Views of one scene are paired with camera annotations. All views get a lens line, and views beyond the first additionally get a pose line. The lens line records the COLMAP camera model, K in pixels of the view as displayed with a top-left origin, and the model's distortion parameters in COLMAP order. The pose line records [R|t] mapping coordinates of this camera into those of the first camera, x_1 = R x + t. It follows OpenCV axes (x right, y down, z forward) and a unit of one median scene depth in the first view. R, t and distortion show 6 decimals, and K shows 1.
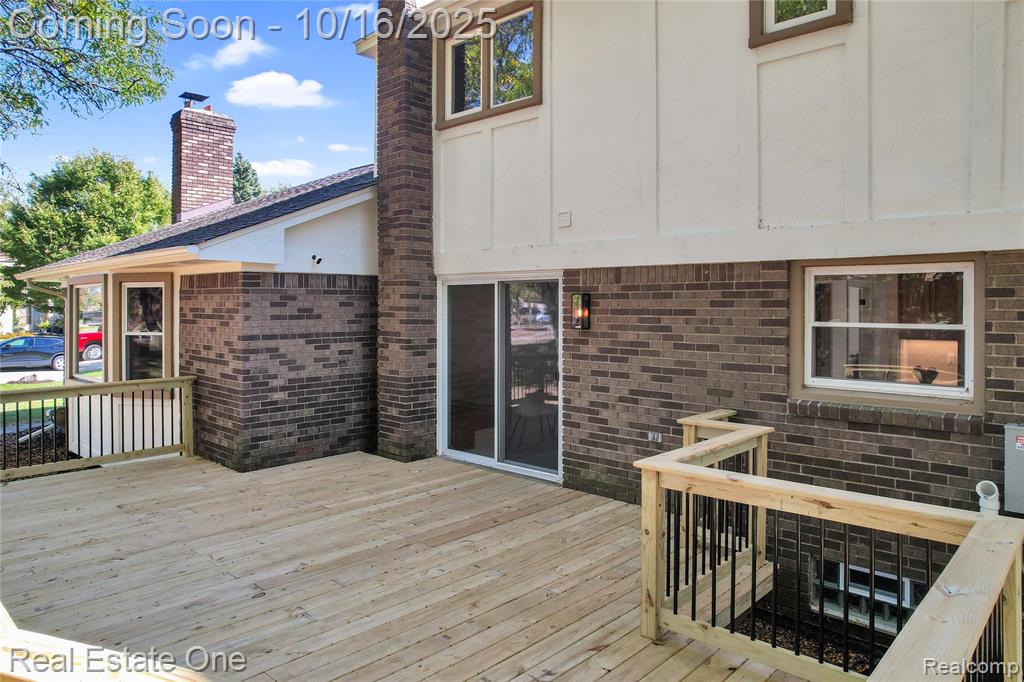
lens RADIAL K [[672.0, 0, 510.9], [0, 672.0, 301.1], [0, 0, 1]] dist [-0.036363, 0.003914]
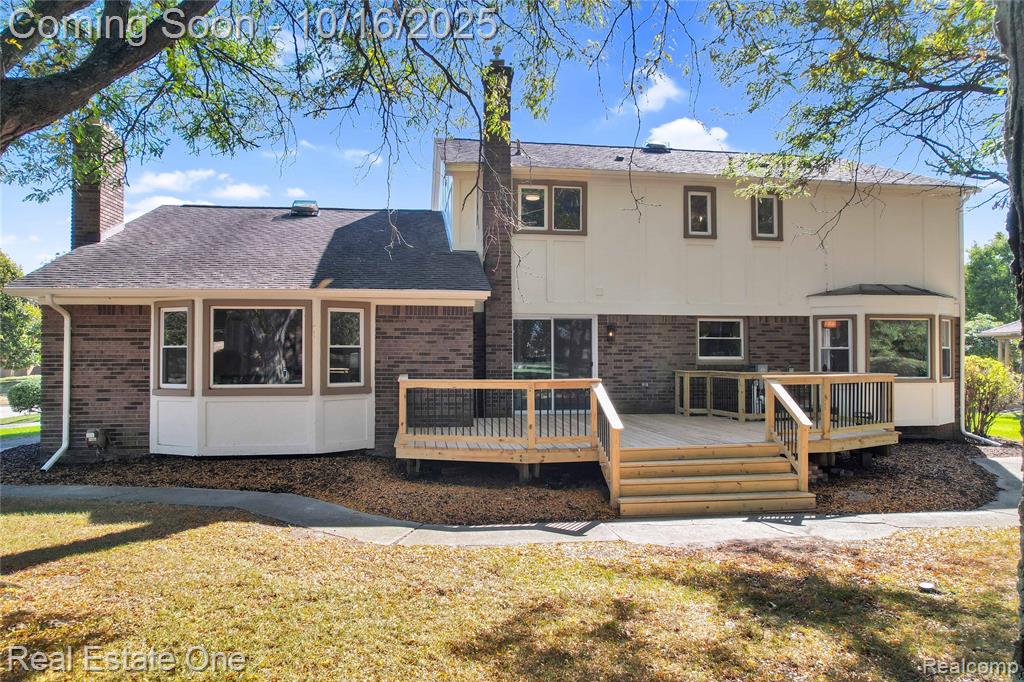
lens RADIAL K [[660.7, 0, 512.0], [0, 660.7, 341.0], [0, 0, 1]] dist [-0.057712, 0.059243]
pose [[0.627181, 0.012943, 0.778766, -1.828245], [-0.005294, 0.999910, -0.012355, 0.069889], [-0.778856, 0.003626, 0.627193, -0.126888]]
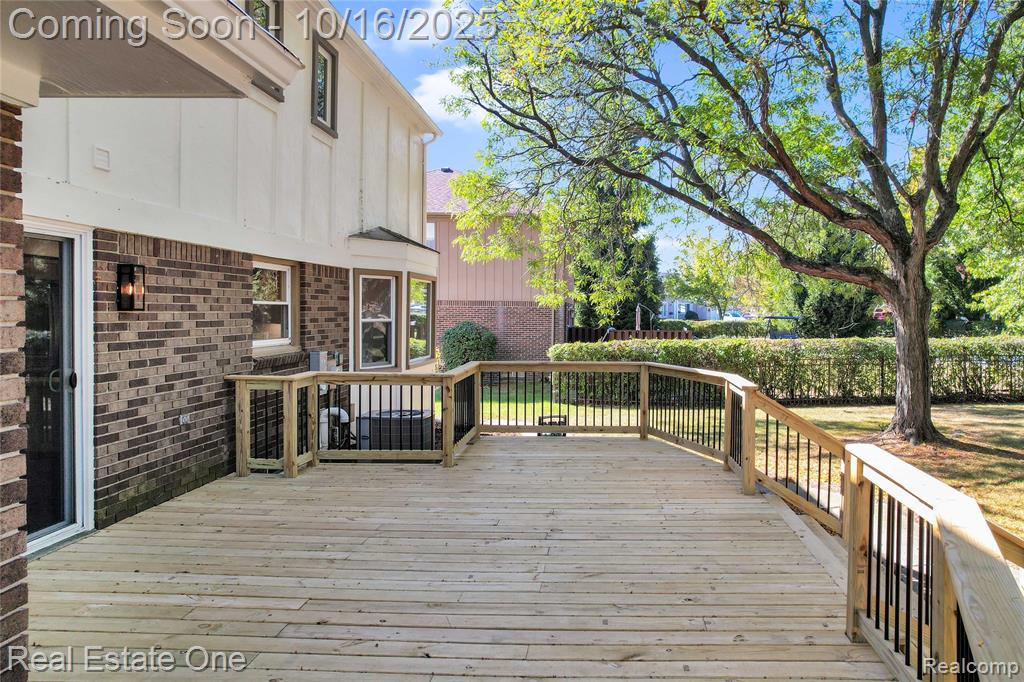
lens RADIAL K [[693.8, 0, 610.5], [0, 693.8, 323.7], [0, 0, 1]] dist [-0.056586, 0.002053]
pose [[-0.695275, -0.024521, 0.718326, -0.849678], [-0.020807, 0.999686, 0.013986, 0.034918], [-0.718443, -0.005222, -0.695566, 1.148266]]
